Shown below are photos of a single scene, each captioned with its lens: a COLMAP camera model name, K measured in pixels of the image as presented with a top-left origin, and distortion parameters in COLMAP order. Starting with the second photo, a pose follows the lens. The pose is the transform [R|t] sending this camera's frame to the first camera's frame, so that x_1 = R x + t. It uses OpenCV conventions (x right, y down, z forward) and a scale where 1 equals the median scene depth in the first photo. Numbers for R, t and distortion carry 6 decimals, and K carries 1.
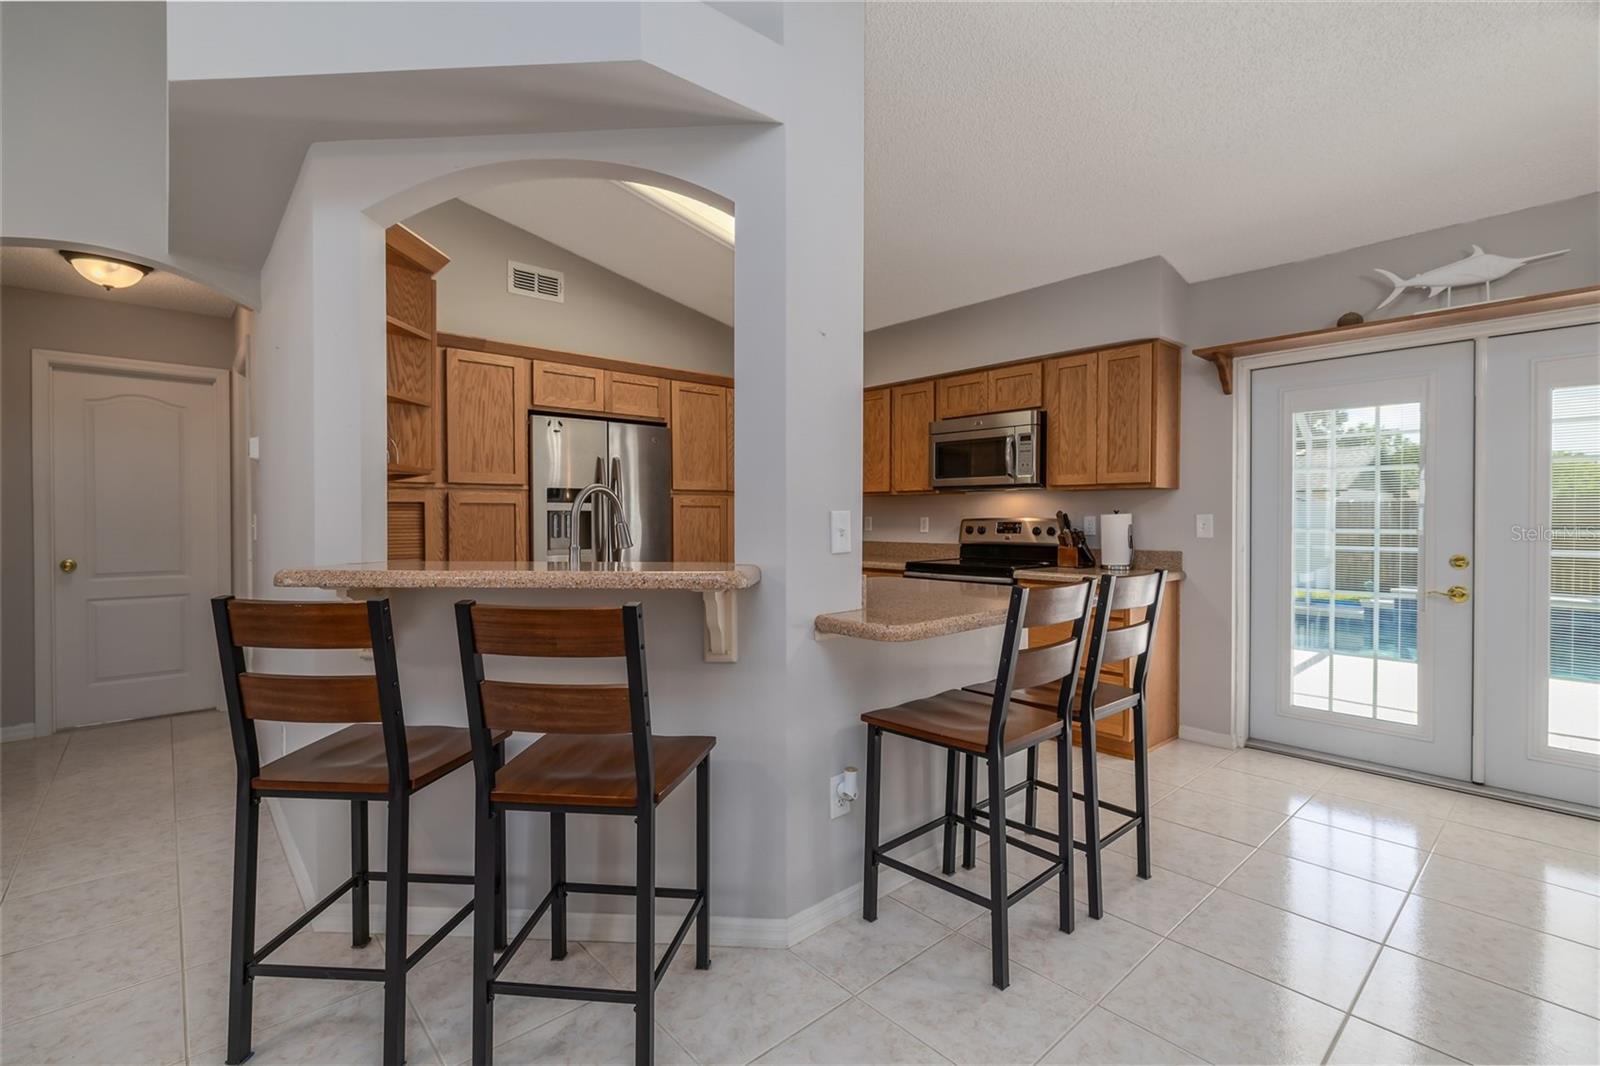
lens RADIAL K [[724.3, 0, 788.5], [0, 724.3, 526.3], [0, 0, 1]] dist [-0.003566, 0.000632]
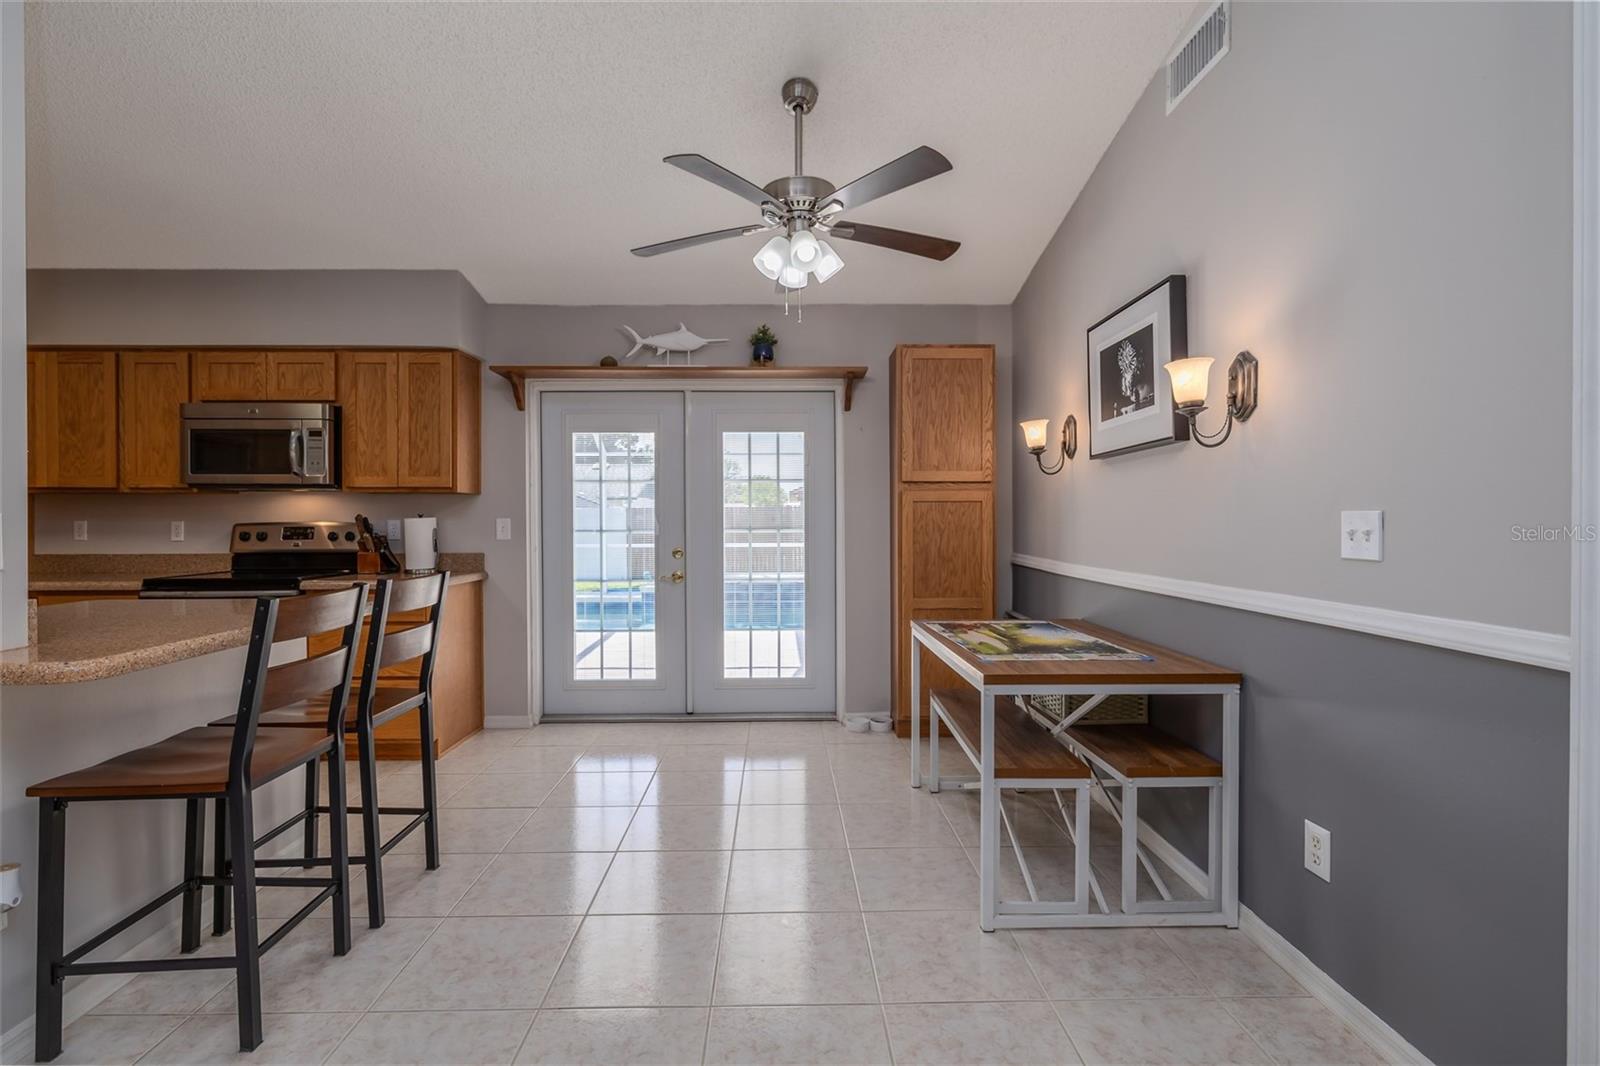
lens RADIAL K [[724.3, 0, 797.6], [0, 724.3, 530.0], [0, 0, 1]] dist [-0.003566, 0.000632]
pose [[0.643903, -0.011567, 0.765019, 0.026038], [0.011349, 0.999920, 0.005566, 0.000068], [-0.765023, 0.005098, 0.643983, -0.044743]]
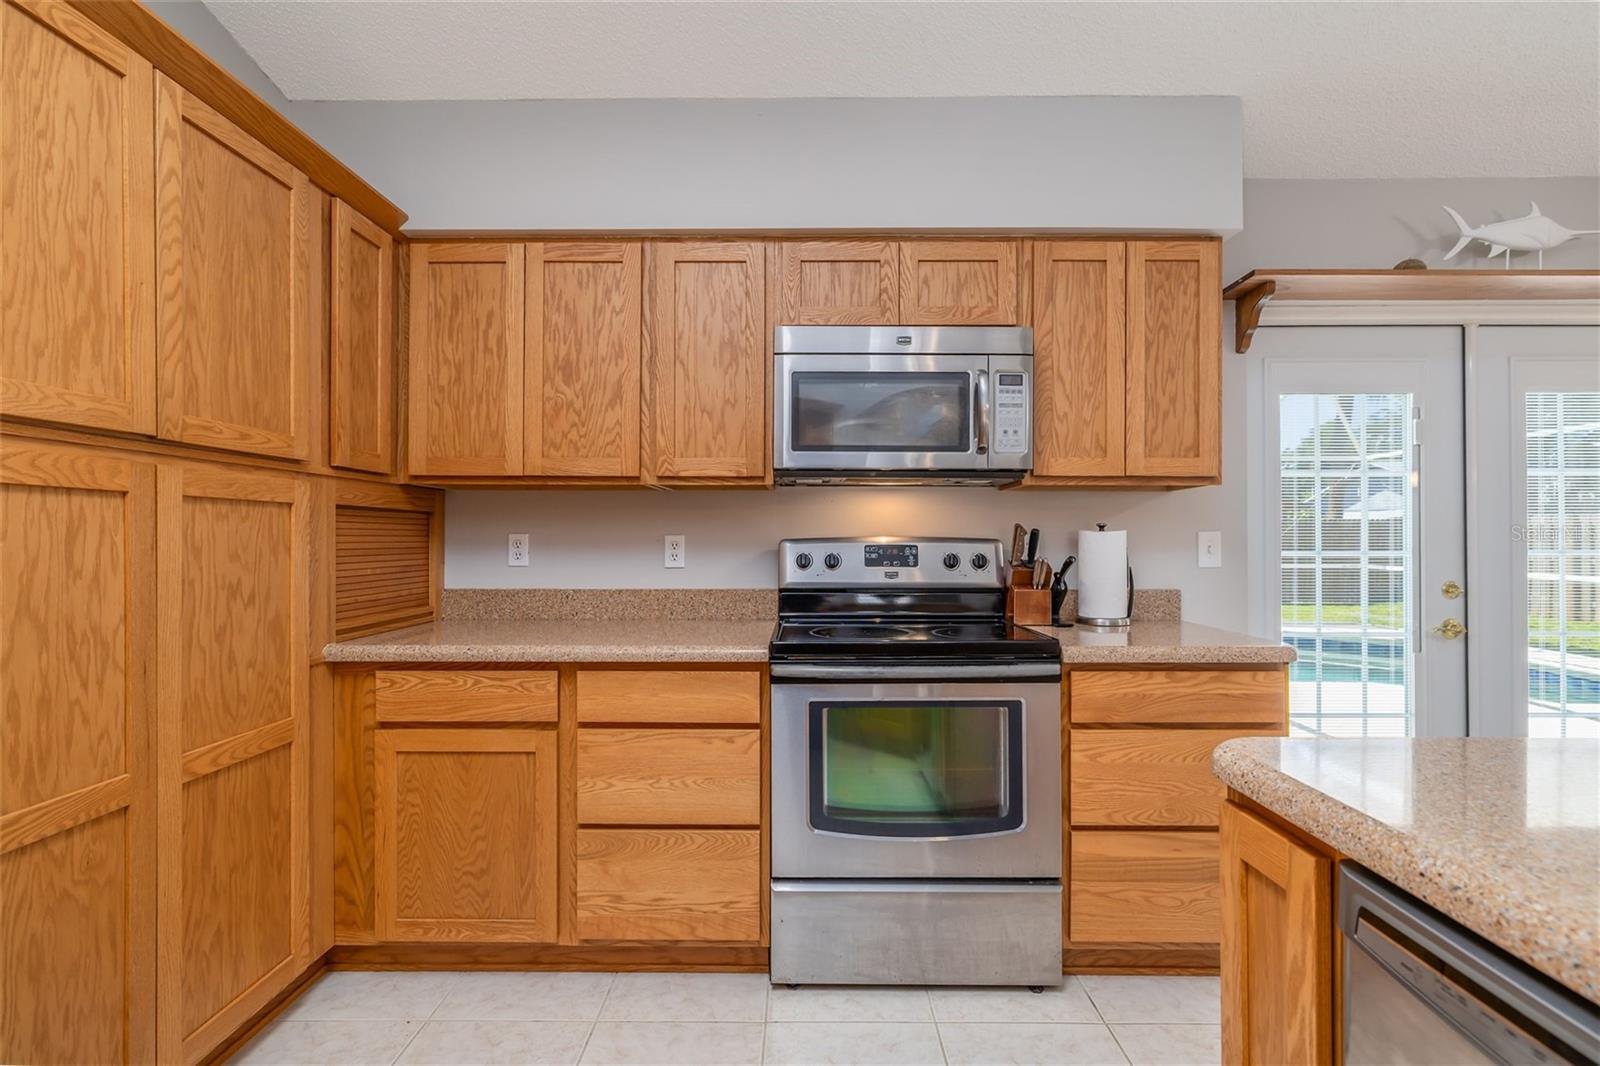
lens RADIAL K [[724.3, 0, 800.2], [0, 724.3, 536.5], [0, 0, 1]] dist [-0.003566, 0.000632]
pose [[0.668200, 0.003042, 0.743976, -0.167104], [0.007648, 0.999911, -0.010957, -0.008298], [-0.743943, 0.013011, 0.668117, 0.864608]]
